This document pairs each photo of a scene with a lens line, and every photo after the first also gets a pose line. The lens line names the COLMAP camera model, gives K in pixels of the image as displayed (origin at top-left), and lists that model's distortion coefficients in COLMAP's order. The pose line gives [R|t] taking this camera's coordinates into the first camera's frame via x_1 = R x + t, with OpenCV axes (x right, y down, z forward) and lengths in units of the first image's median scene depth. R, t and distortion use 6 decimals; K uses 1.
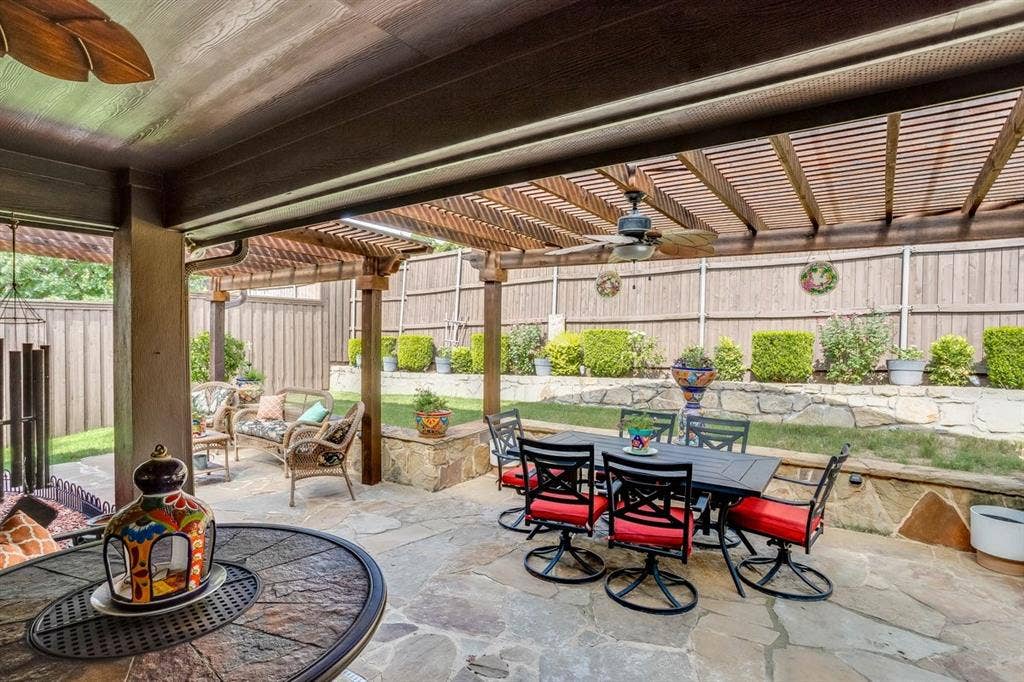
lens RADIAL K [[534.6, 0, 512.0], [0, 534.6, 341.0], [0, 0, 1]] dist [-0.079532, 0.077937]
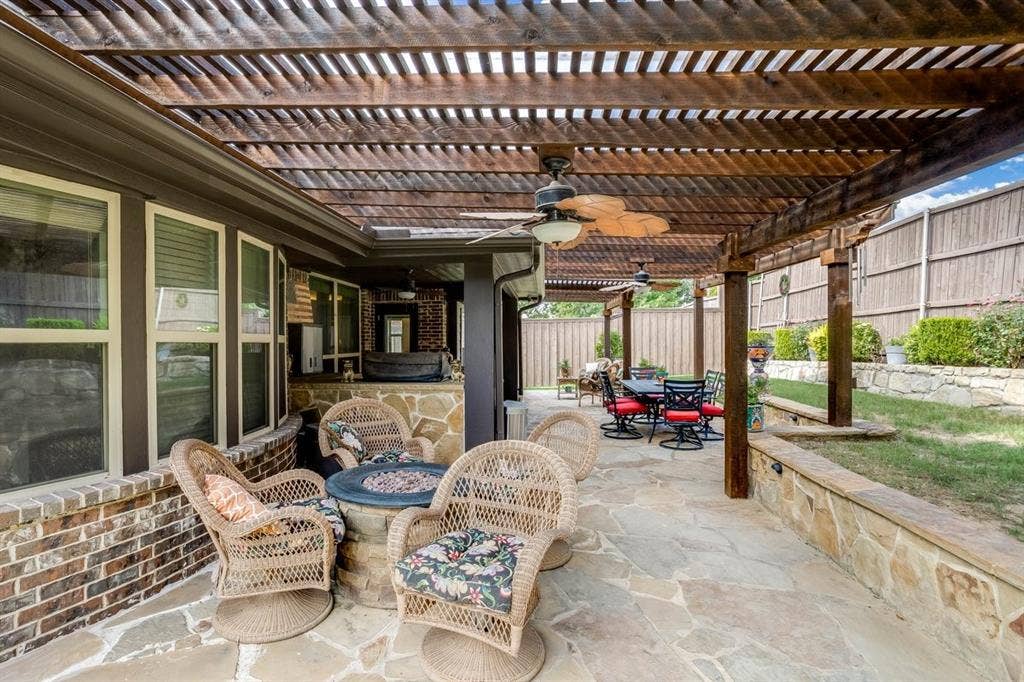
lens RADIAL K [[534.6, 0, 512.0], [0, 534.6, 341.0], [0, 0, 1]] dist [-0.079532, 0.077937]
pose [[0.512182, -0.007560, -0.858843, 0.990770], [-0.000032, 0.999961, -0.008822, 0.038233], [0.858877, 0.004546, 0.512162, -0.294245]]
